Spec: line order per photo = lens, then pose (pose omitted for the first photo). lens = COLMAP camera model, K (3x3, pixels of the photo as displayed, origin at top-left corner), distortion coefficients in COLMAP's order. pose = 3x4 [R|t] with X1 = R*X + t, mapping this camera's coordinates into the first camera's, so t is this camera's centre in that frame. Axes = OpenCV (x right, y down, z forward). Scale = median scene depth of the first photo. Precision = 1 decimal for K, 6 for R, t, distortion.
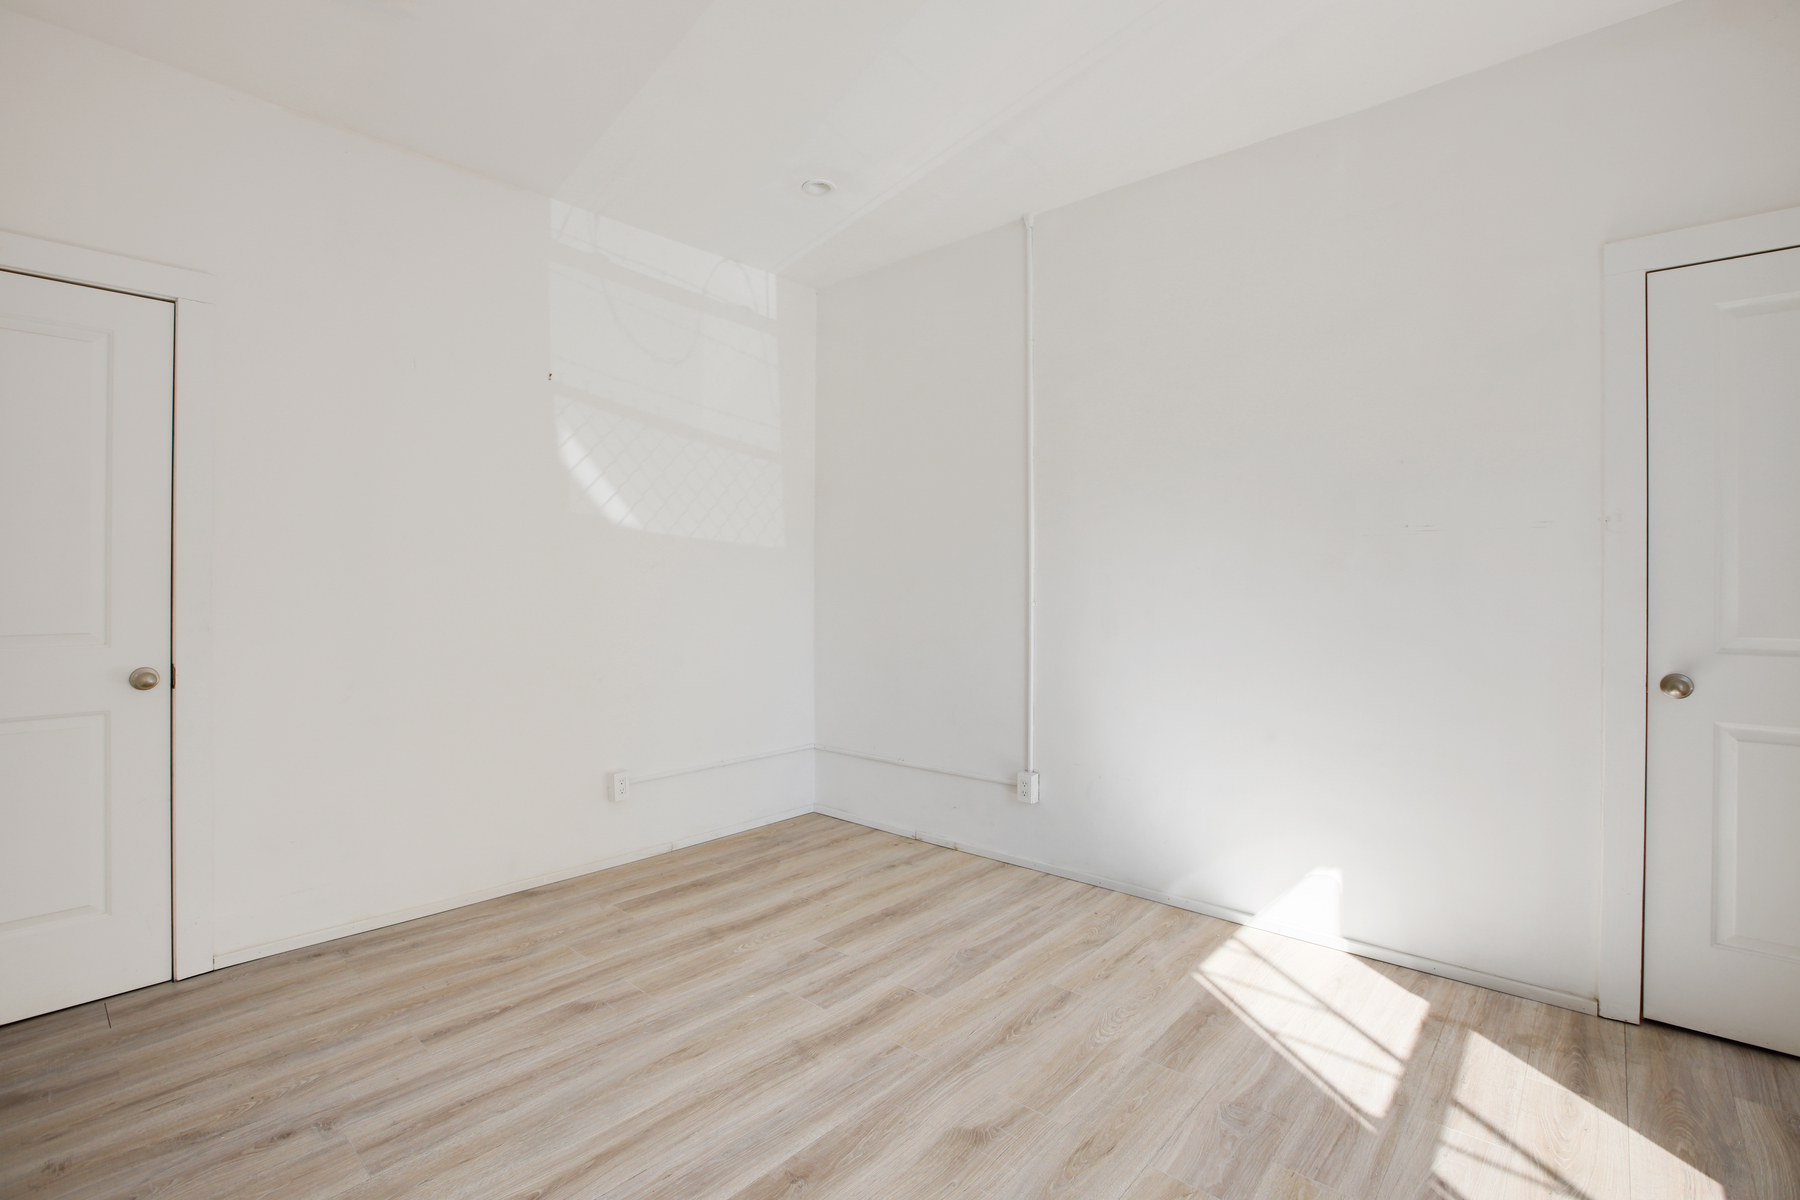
lens RADIAL K [[819.1, 0, 890.2], [0, 819.1, 593.2], [0, 0, 1]] dist [-0.054960, 0.018389]
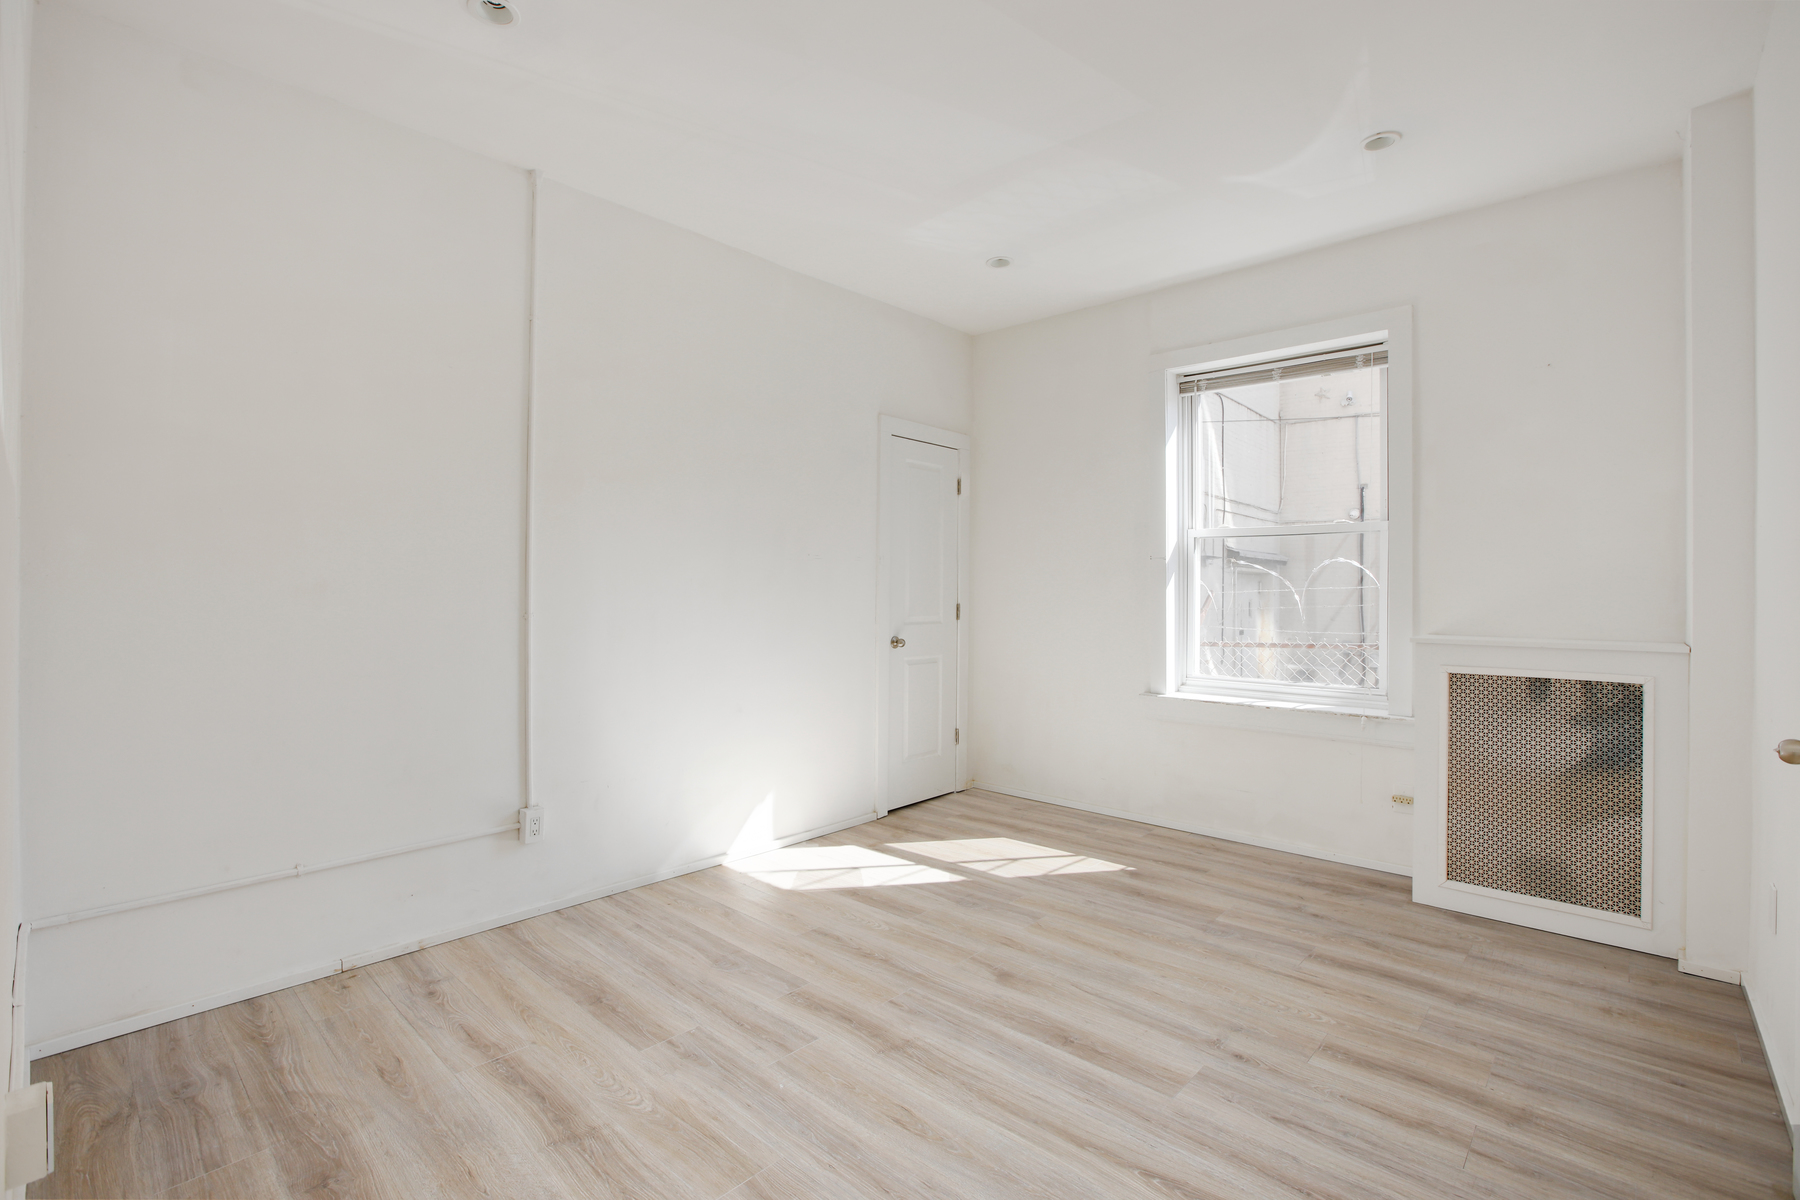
lens RADIAL K [[819.1, 0, 890.2], [0, 819.1, 593.2], [0, 0, 1]] dist [-0.054960, 0.018389]
pose [[0.019302, -0.001917, 0.999812, -1.111472], [0.010243, 0.999946, 0.001719, -0.012862], [-0.999761, 0.010208, 0.019320, 0.961627]]
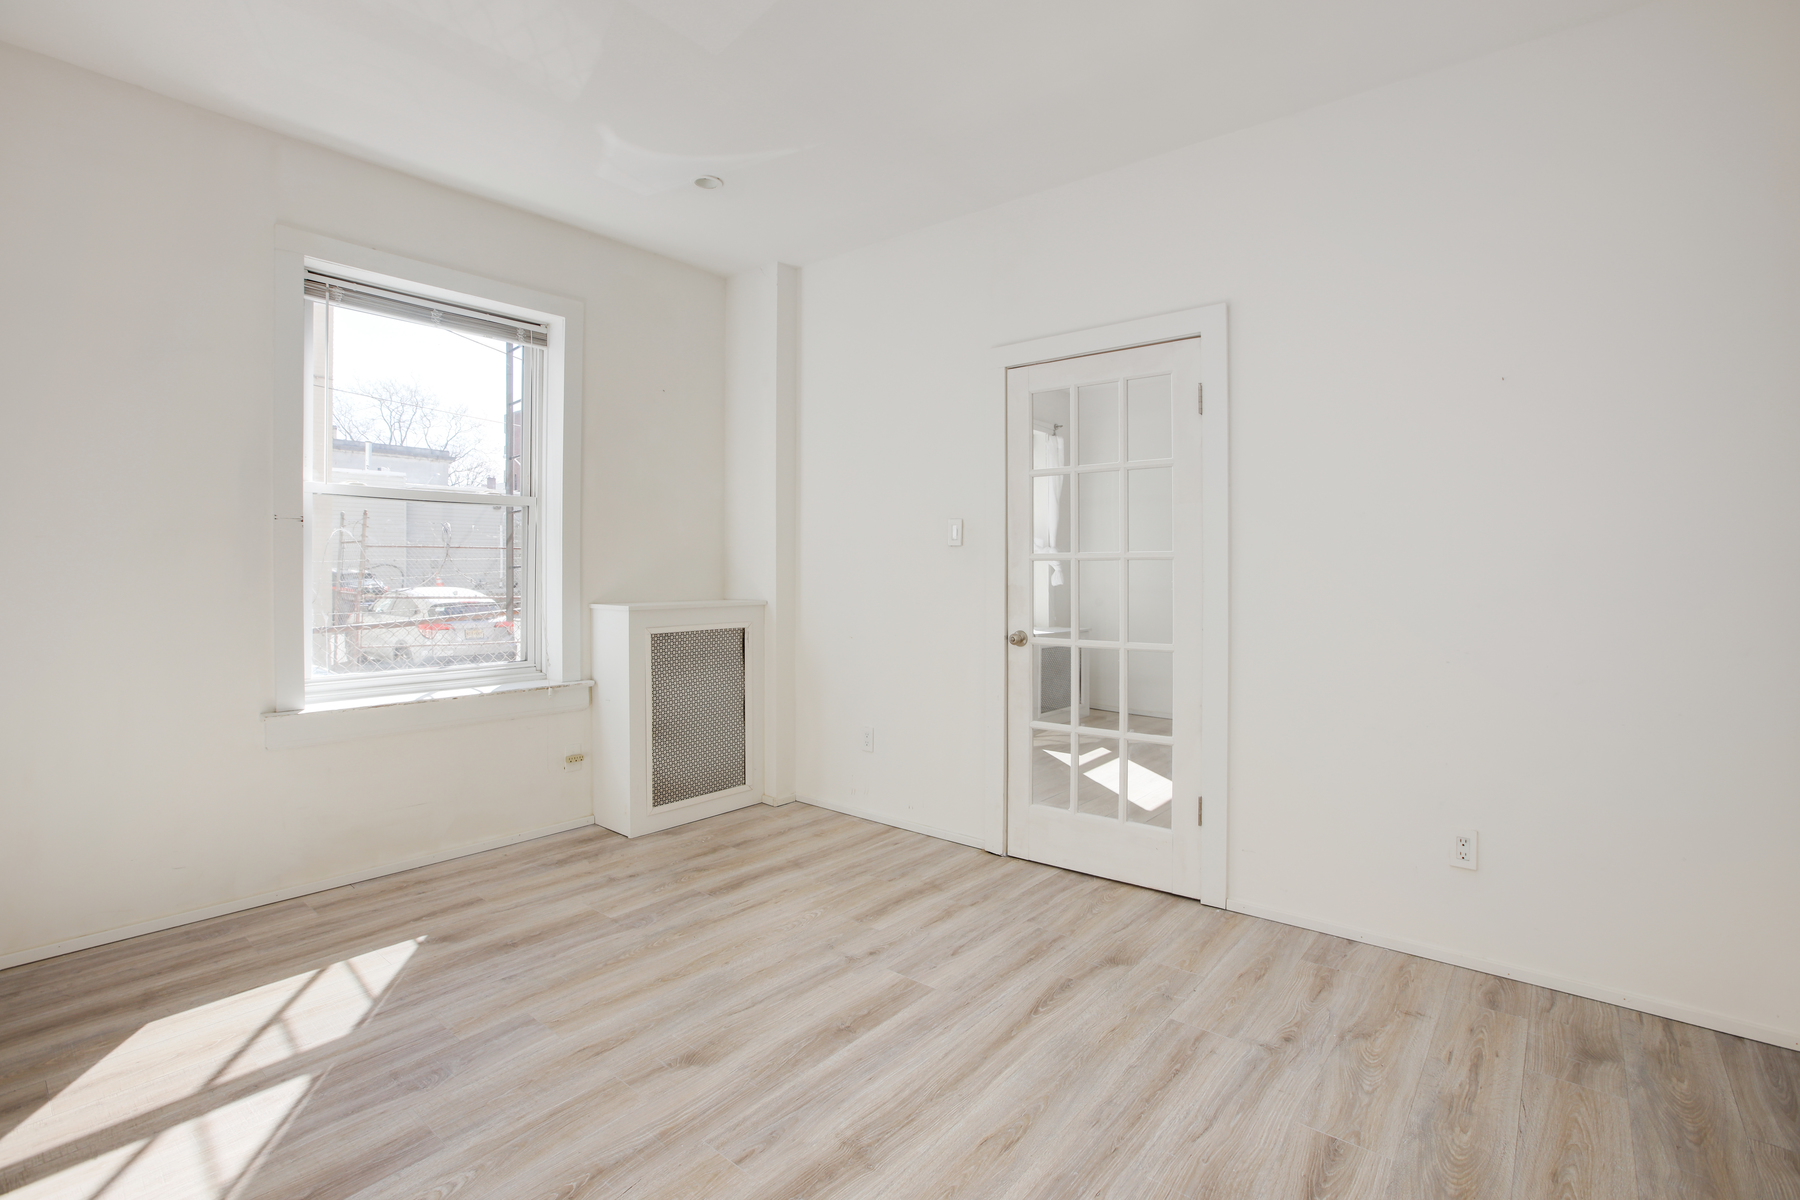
lens RADIAL K [[819.1, 0, 890.2], [0, 819.1, 593.2], [0, 0, 1]] dist [-0.054960, 0.018389]
pose [[-0.999495, 0.001130, -0.031741, -0.112616], [-0.000237, 0.999073, 0.043036, -0.021139], [0.031760, 0.043022, -0.998569, 1.732871]]
